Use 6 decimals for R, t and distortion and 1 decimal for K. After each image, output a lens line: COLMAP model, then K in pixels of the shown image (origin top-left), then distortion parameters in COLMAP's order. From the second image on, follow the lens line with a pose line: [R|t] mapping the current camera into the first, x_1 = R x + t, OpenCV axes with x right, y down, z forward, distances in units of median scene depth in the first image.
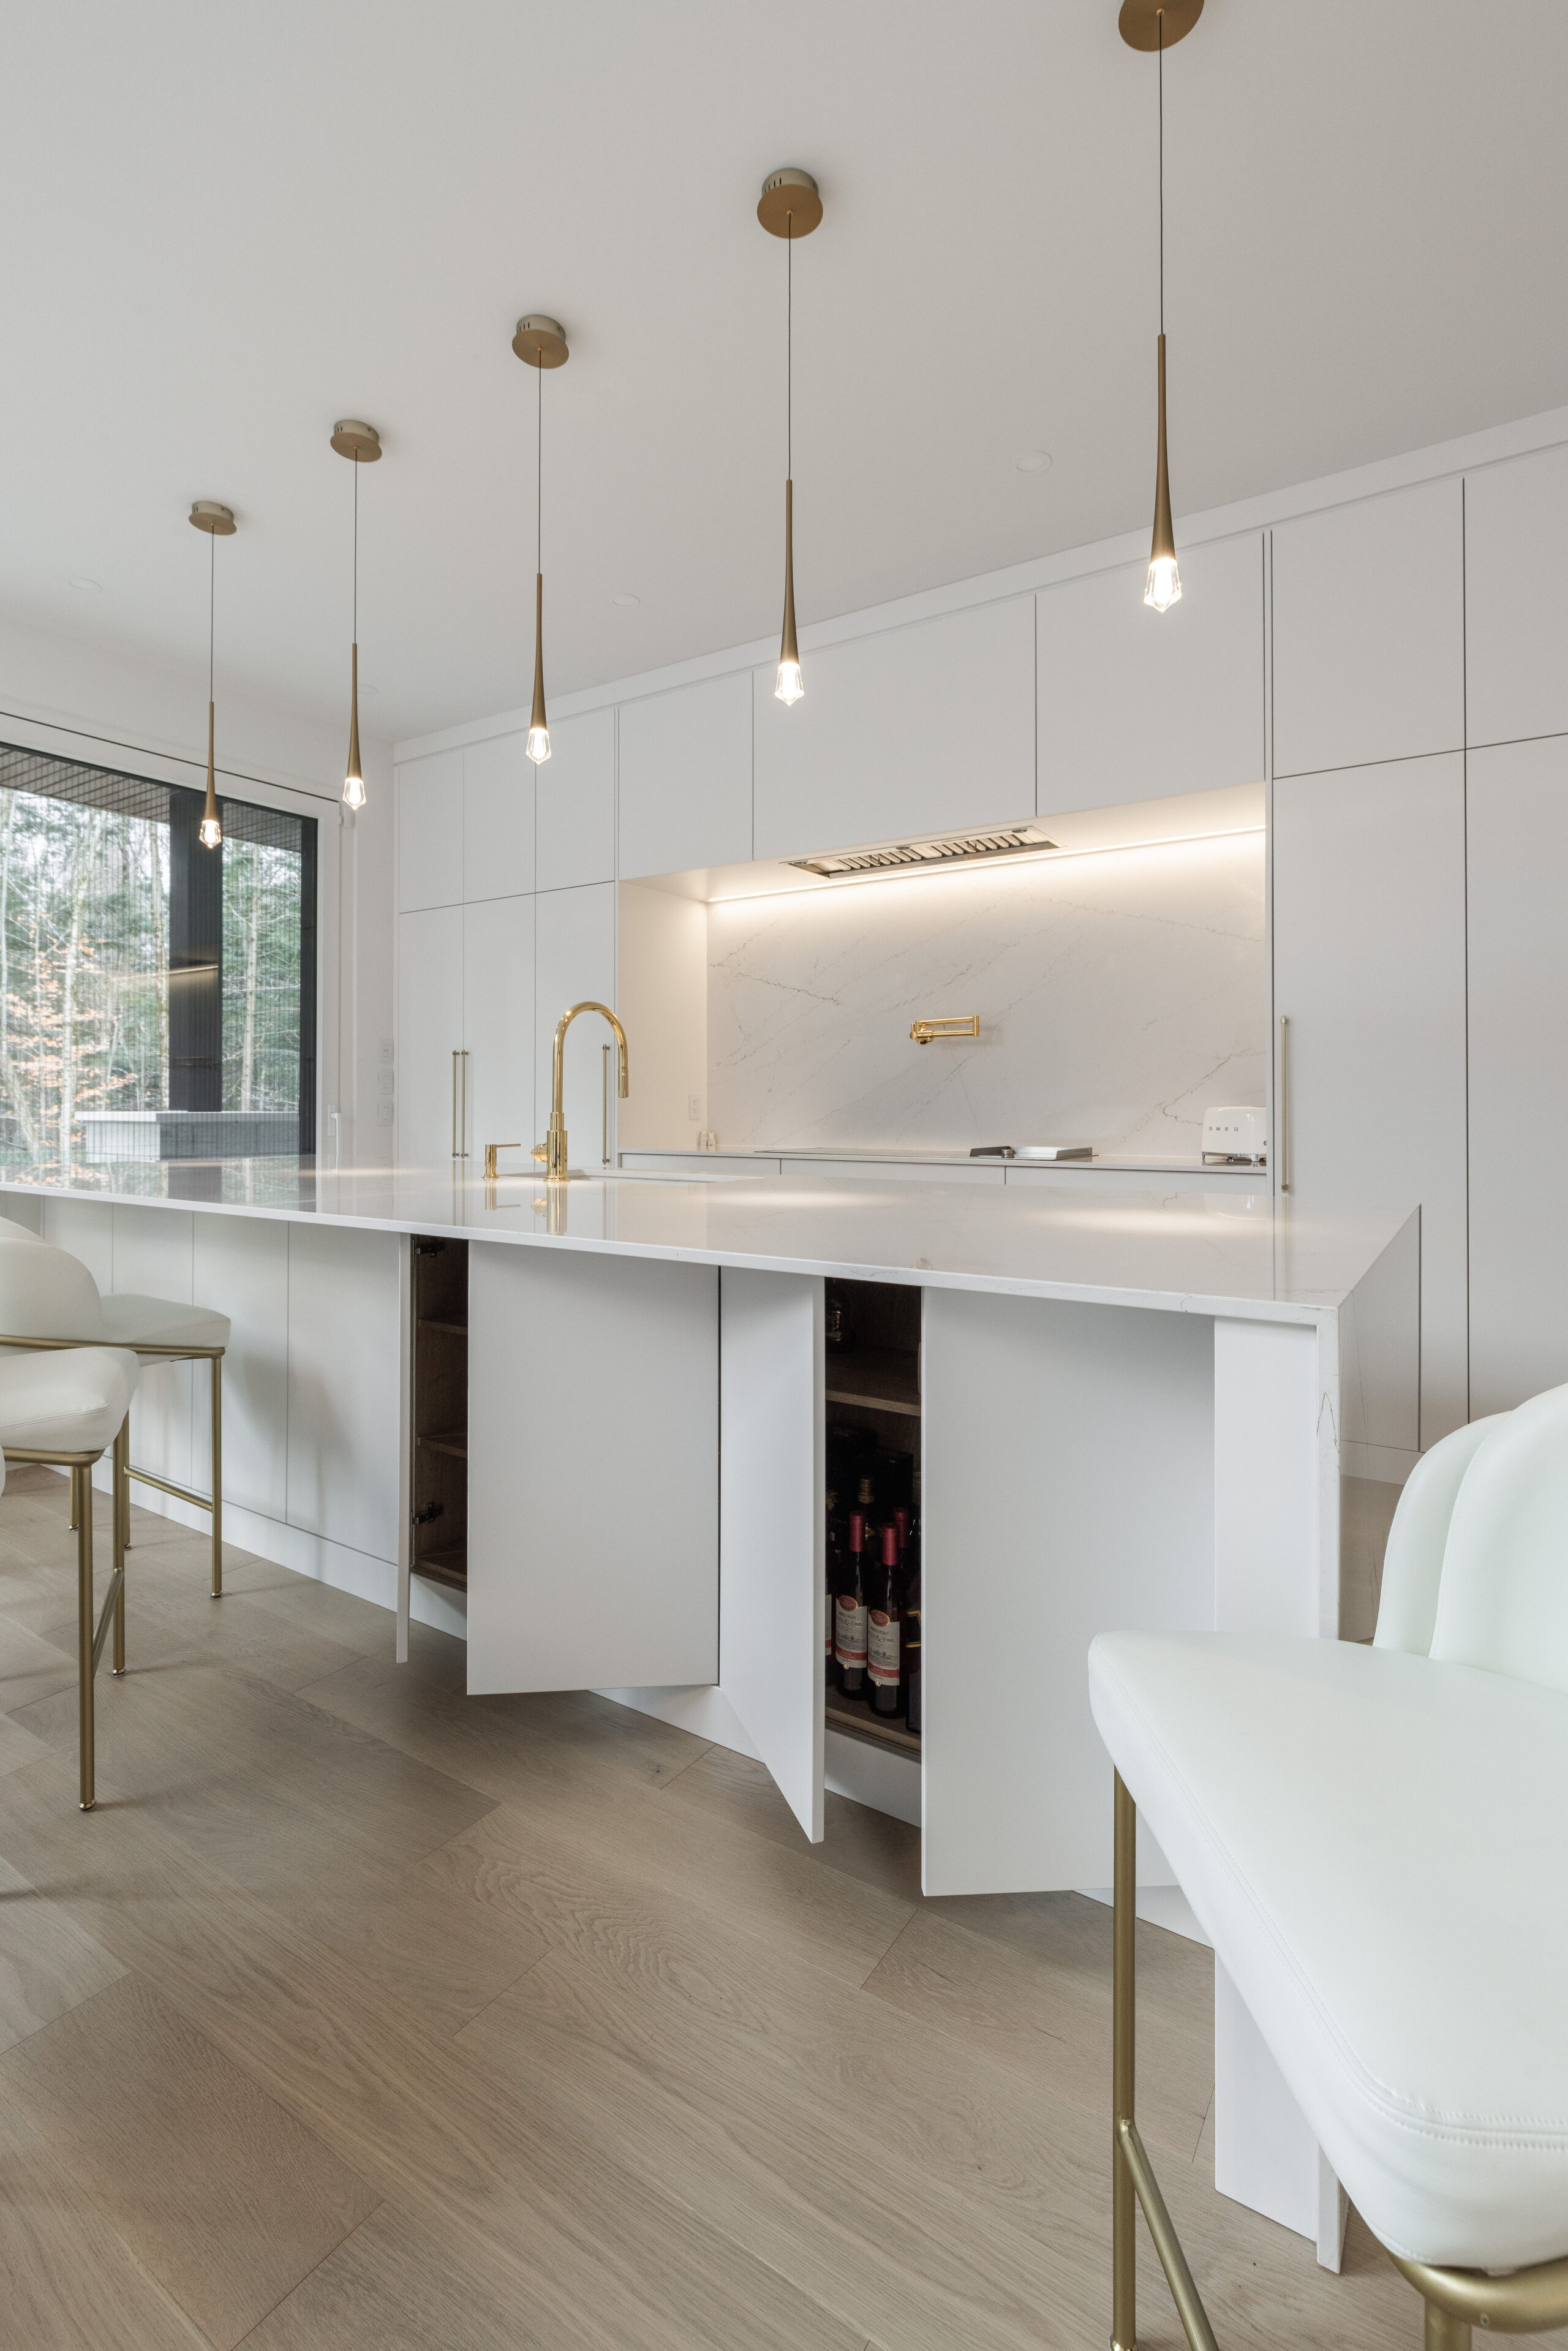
lens RADIAL K [[1075.5, 0, 779.7], [0, 1075.5, 1101.9], [0, 0, 1]] dist [-0.003722, -0.000682]
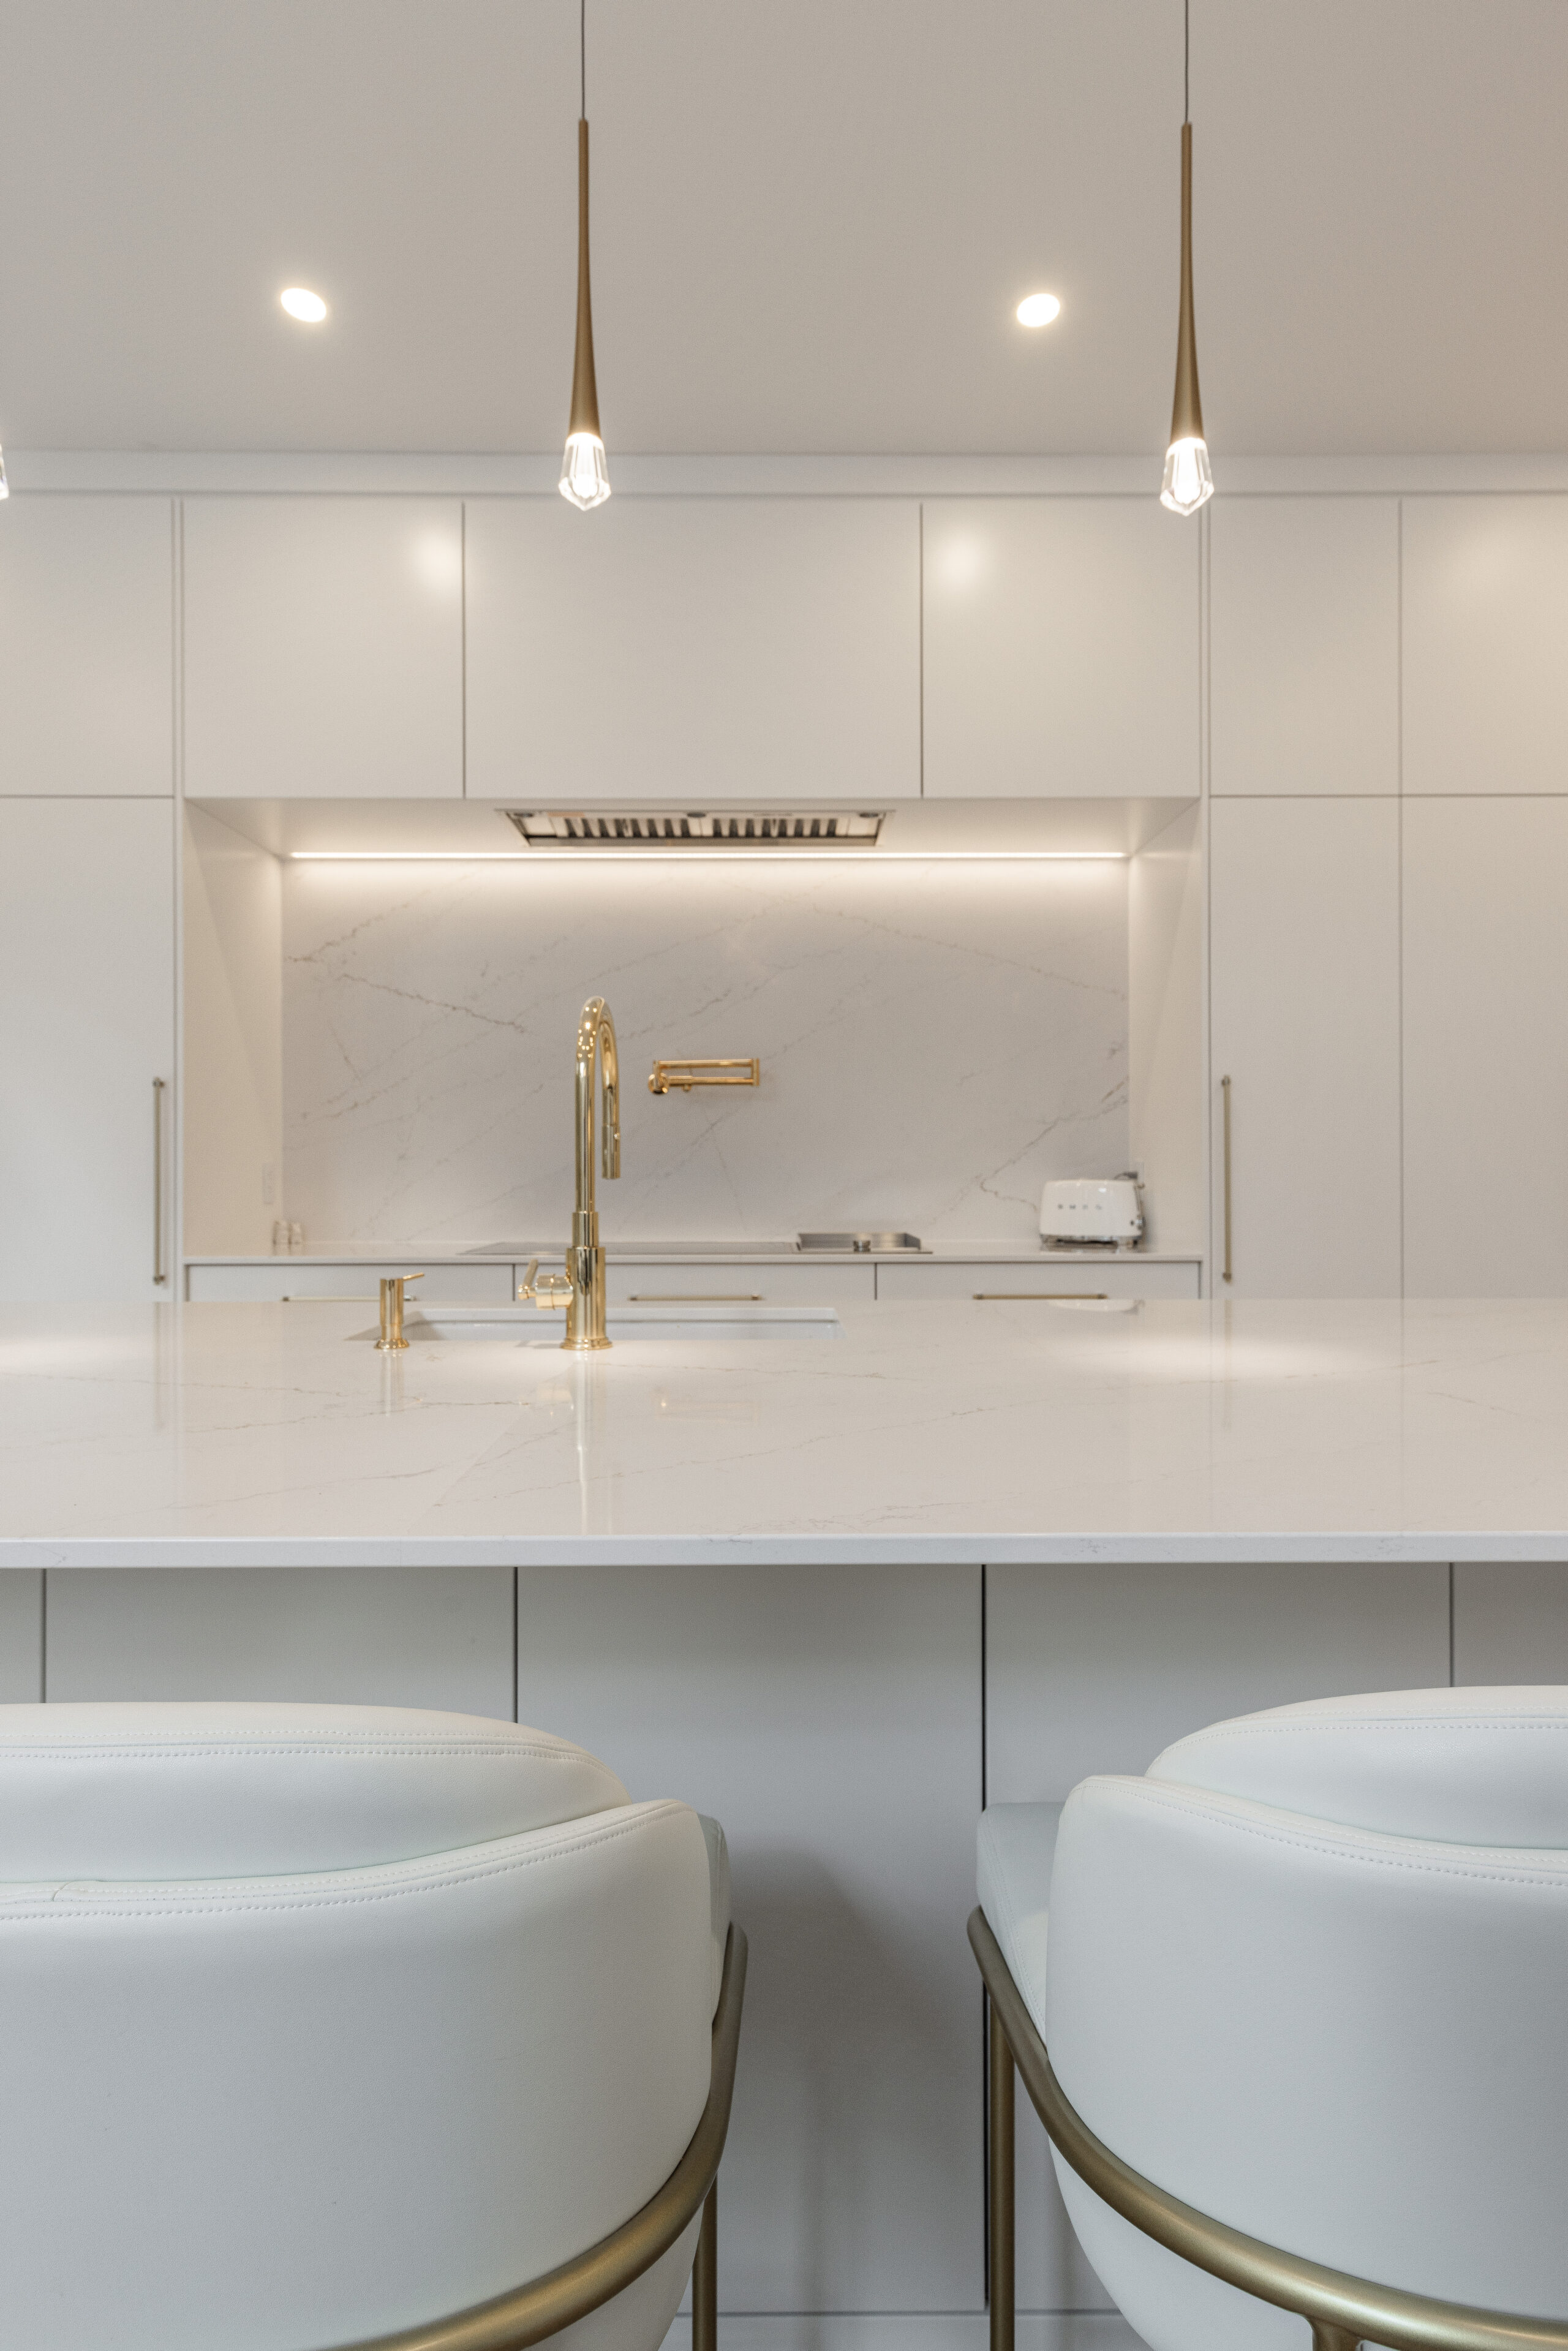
lens RADIAL K [[1212.2, 0, 778.7], [0, 1212.2, 1160.6], [0, 0, 1]] dist [-0.000609, 0.011904]
pose [[0.827832, 0.002057, 0.560973, -0.227750], [-0.000984, 0.999997, -0.002214, -0.006722], [-0.560976, 0.001281, 0.827831, 0.249535]]
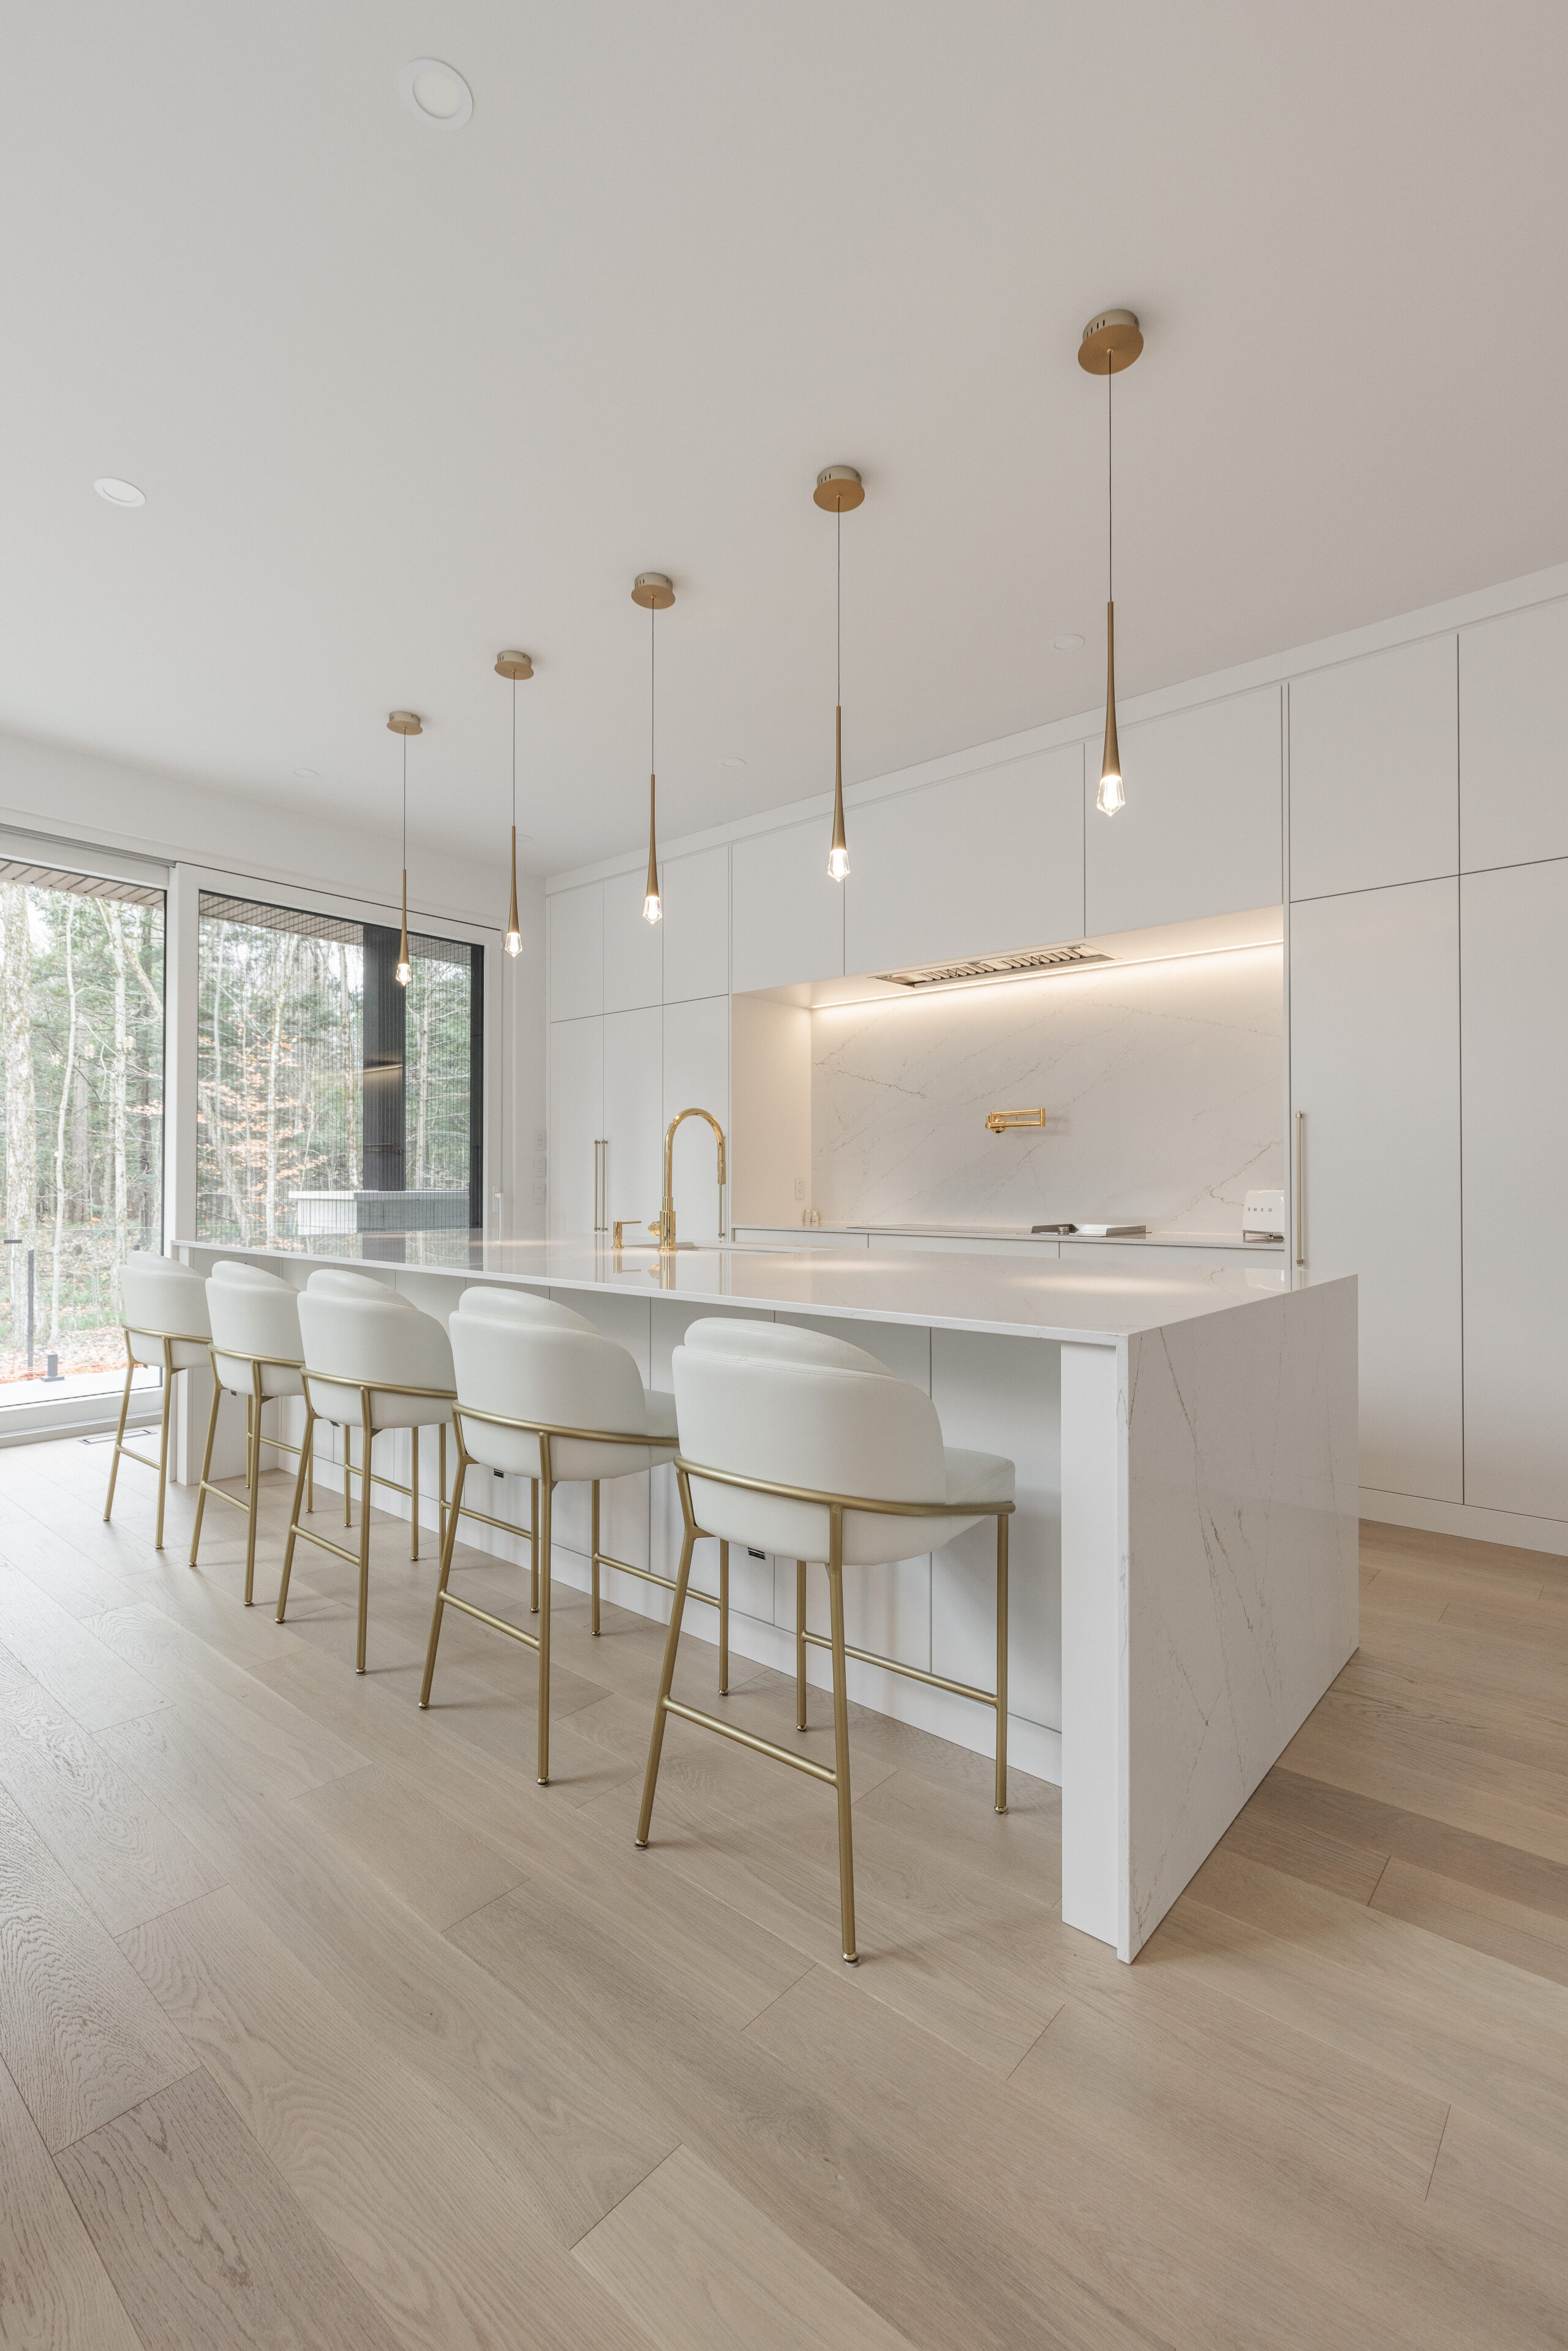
lens RADIAL K [[1042.2, 0, 784.0], [0, 1042.2, 1175.5], [0, 0, 1]] dist [0.001692, 0.000081]
pose [[0.992451, -0.001245, -0.122632, 0.039496], [0.000960, 0.999997, -0.002385, -0.006055], [0.122634, 0.002249, 0.992449, -0.100727]]
